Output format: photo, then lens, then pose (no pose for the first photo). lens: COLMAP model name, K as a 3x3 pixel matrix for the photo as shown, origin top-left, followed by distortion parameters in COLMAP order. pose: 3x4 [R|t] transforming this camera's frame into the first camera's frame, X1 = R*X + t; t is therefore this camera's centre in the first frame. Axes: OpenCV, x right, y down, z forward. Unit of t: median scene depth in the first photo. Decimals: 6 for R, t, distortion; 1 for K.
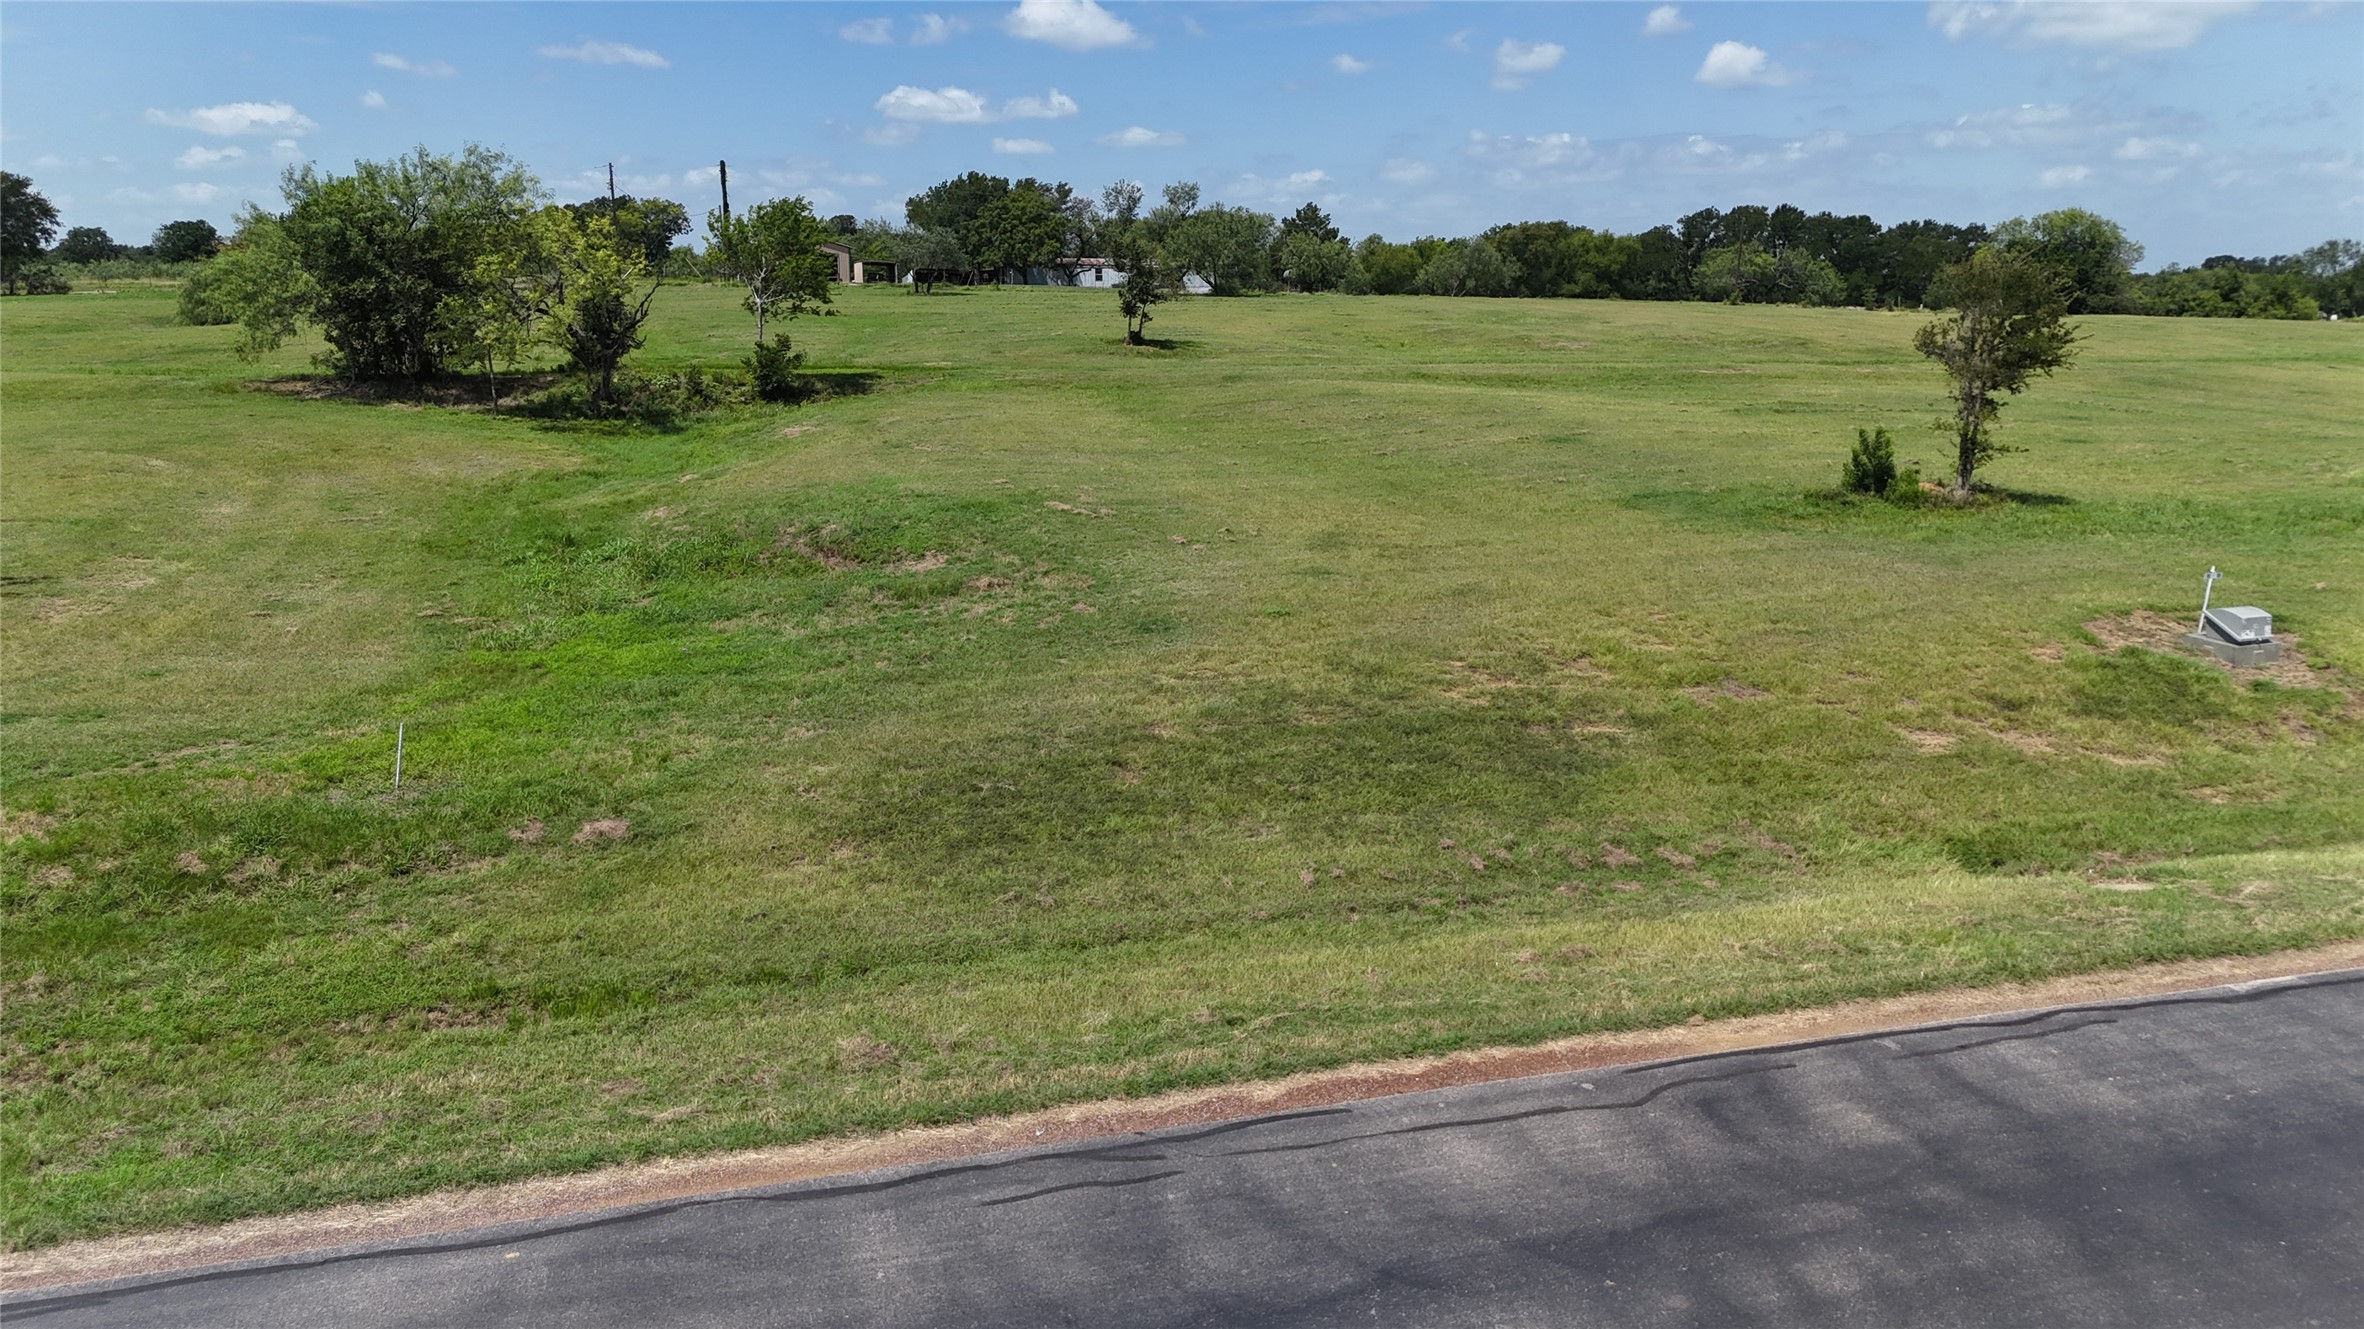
lens RADIAL K [[1733.9, 0, 1191.3], [0, 1733.9, 682.7], [0, 0, 1]] dist [0.063710, -0.055718]
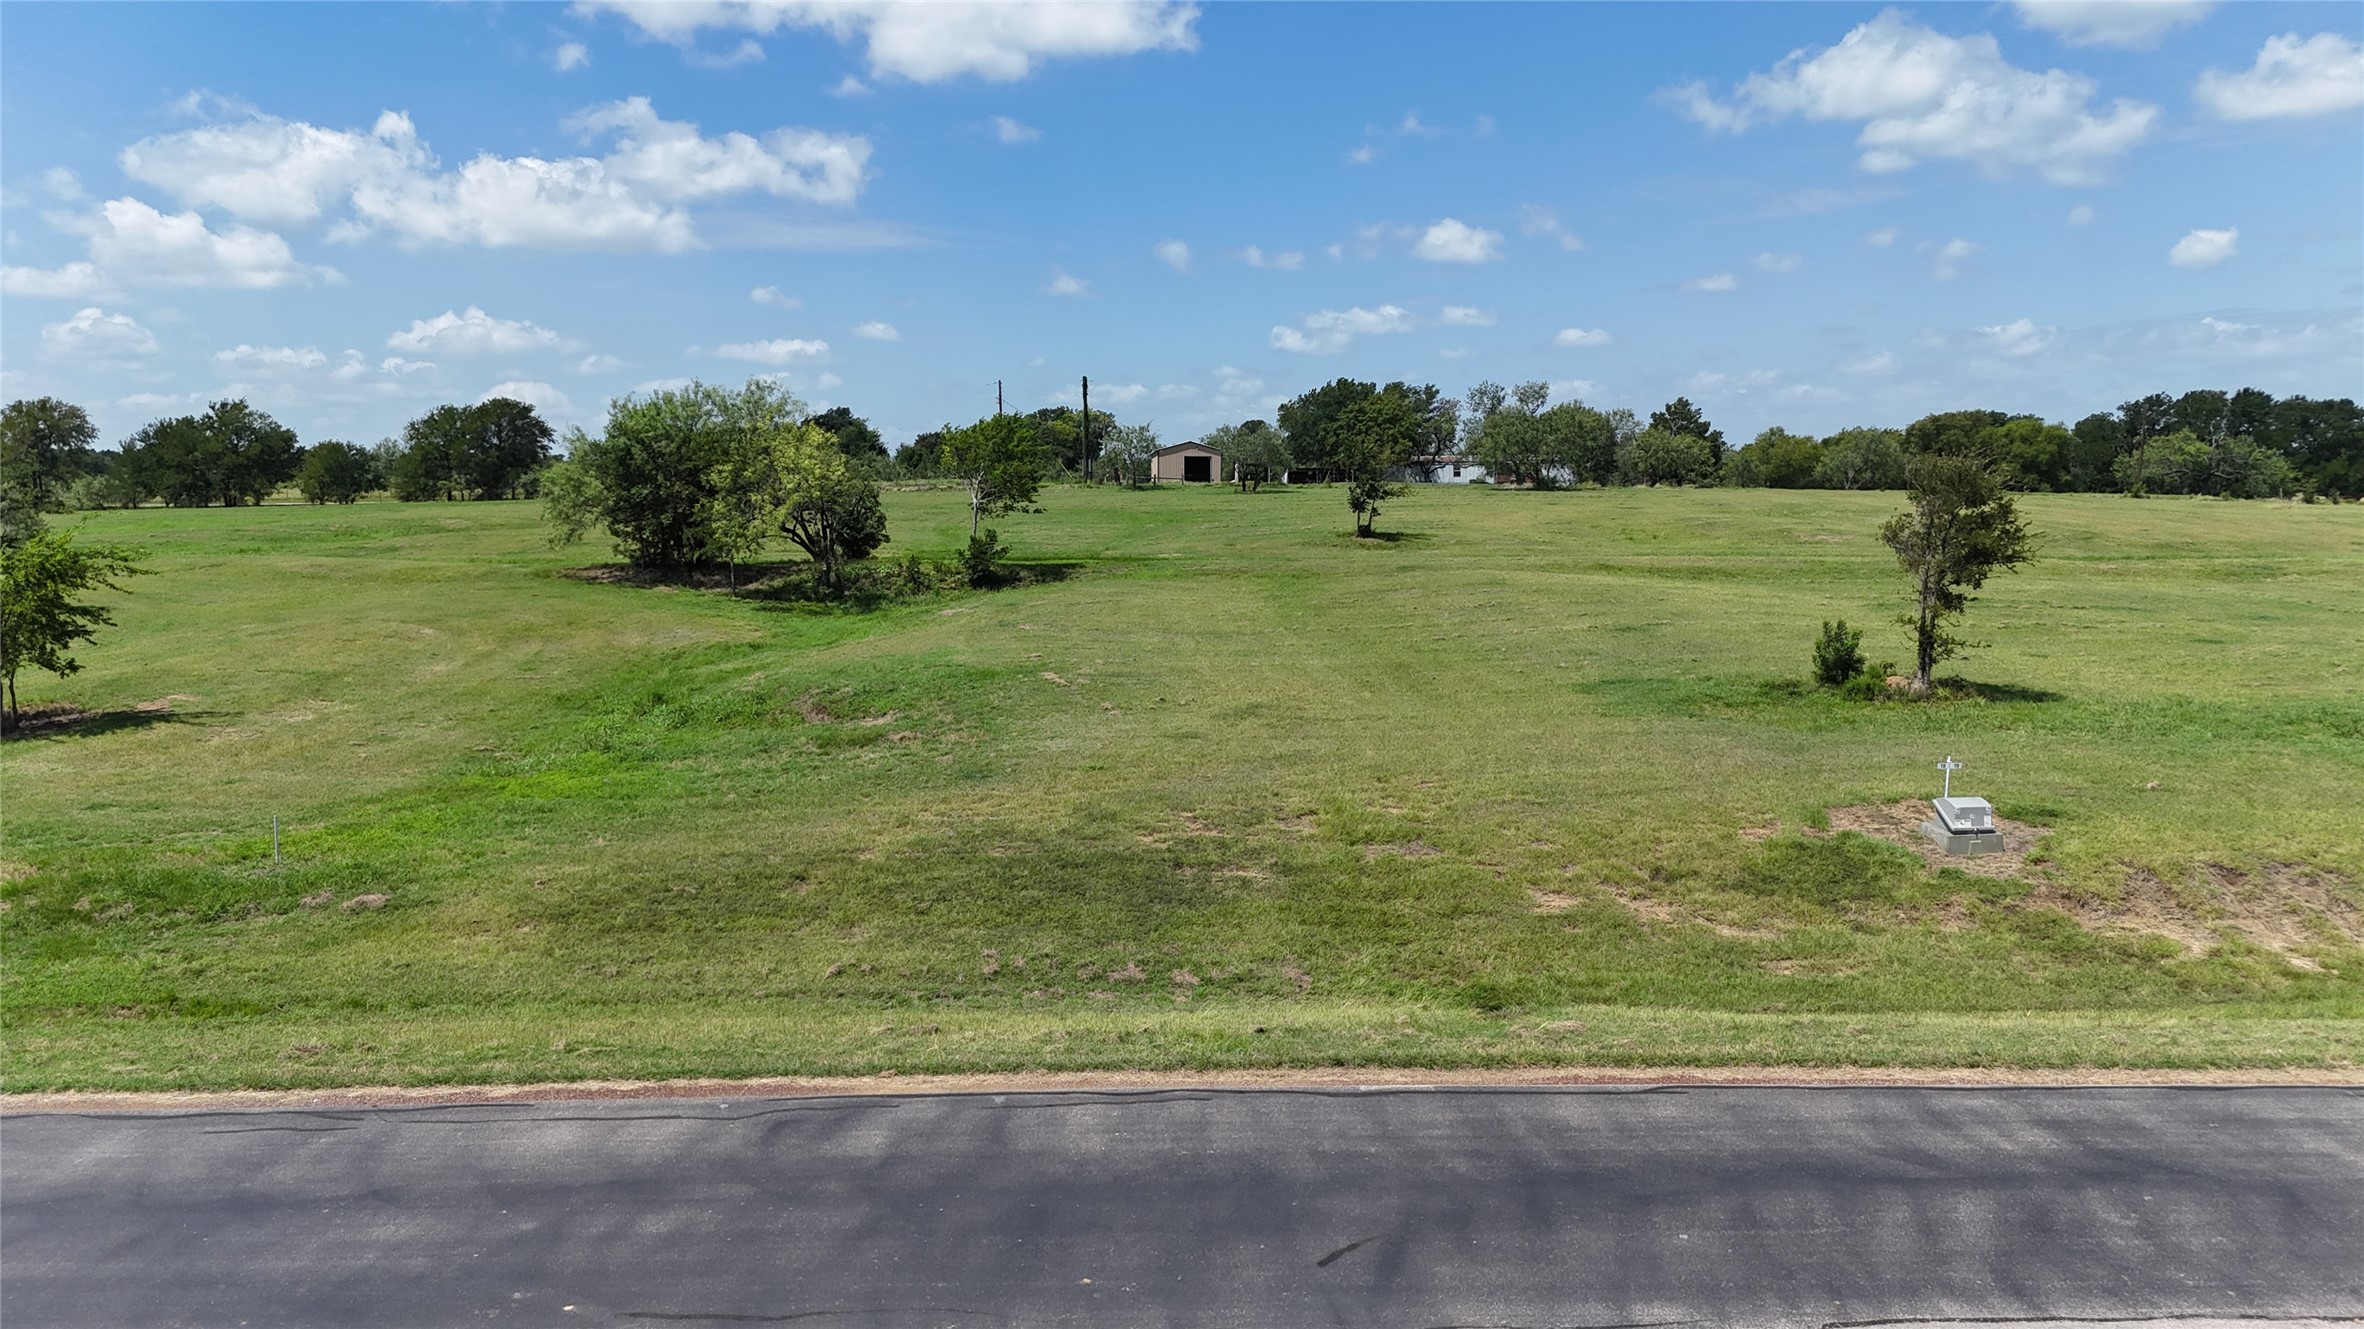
lens RADIAL K [[1733.9, 0, 1195.0], [0, 1733.9, 689.0], [0, 0, 1]] dist [0.063710, -0.055718]
pose [[0.964788, 0.024137, -0.261920, 0.147370], [-0.051511, 0.993837, -0.098156, 0.005781], [0.257936, 0.108191, 0.960085, -0.029553]]
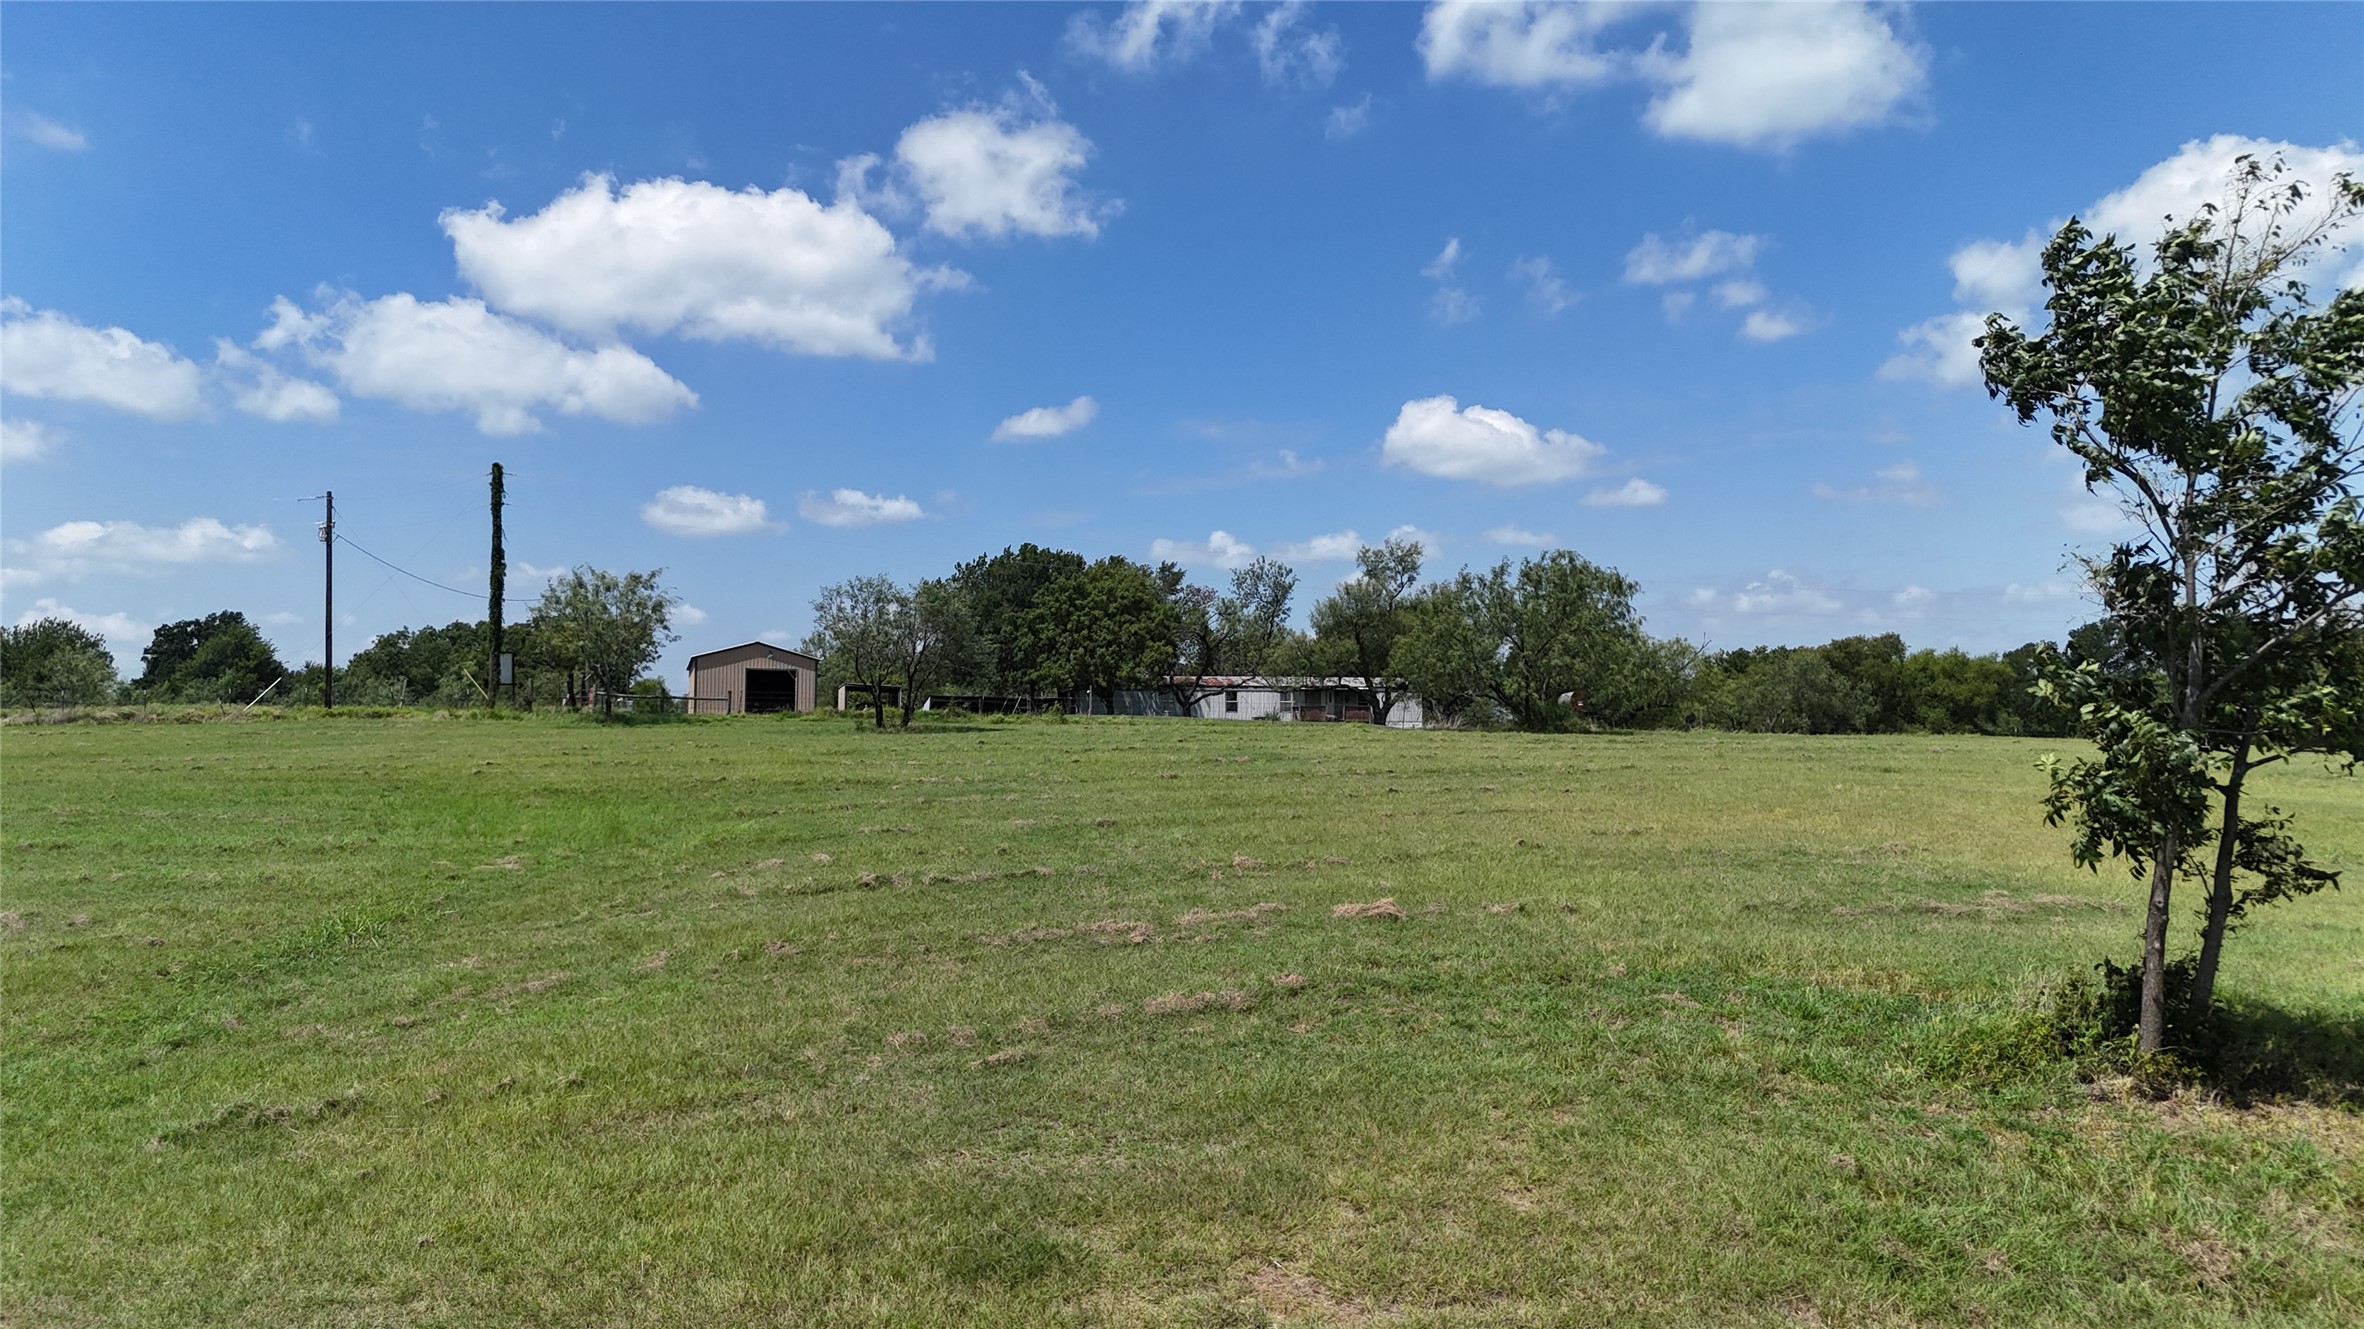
lens RADIAL K [[1733.9, 0, 1201.8], [0, 1733.9, 667.6], [0, 0, 1]] dist [0.063710, -0.055718]
pose [[0.999612, -0.000670, -0.027841, -0.098469], [-0.006542, 0.966085, -0.258142, -0.193085], [0.027070, 0.258224, 0.965706, 0.884140]]
